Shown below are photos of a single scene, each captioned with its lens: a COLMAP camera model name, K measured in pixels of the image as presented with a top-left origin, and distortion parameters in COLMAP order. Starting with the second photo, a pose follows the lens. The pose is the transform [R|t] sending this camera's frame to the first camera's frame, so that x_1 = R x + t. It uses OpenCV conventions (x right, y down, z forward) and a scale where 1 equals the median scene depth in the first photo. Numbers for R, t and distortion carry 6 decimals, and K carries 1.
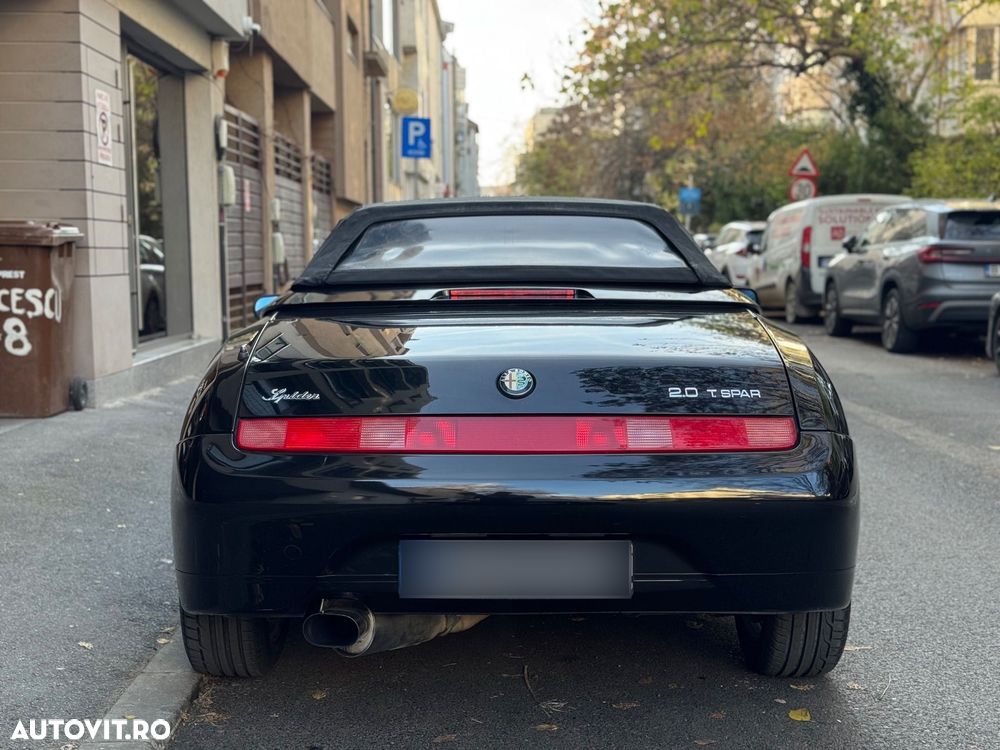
lens RADIAL K [[1417.4, 0, 480.8], [0, 1417.4, 378.0], [0, 0, 1]] dist [0.127940, -0.273596]
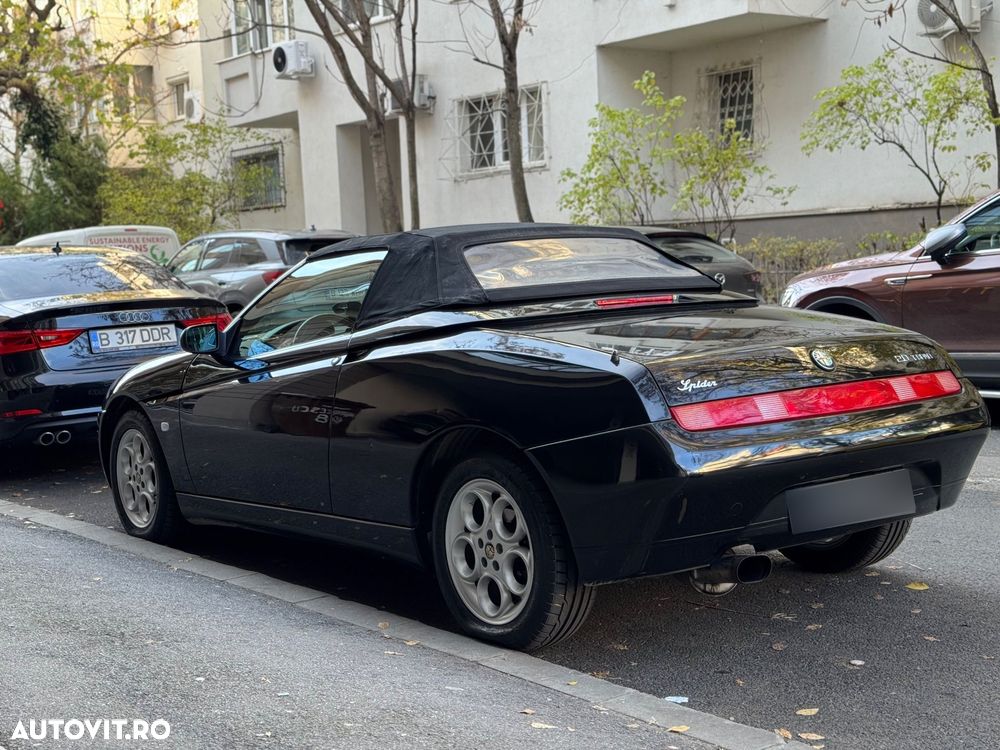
lens RADIAL K [[1417.4, 0, 480.8], [0, 1417.4, 378.0], [0, 0, 1]] dist [0.127940, -0.273596]
pose [[0.784264, -0.076681, 0.615671, -0.126461], [0.089942, 0.995902, 0.009466, -0.002617], [-0.613874, 0.047951, 0.787947, 0.019468]]
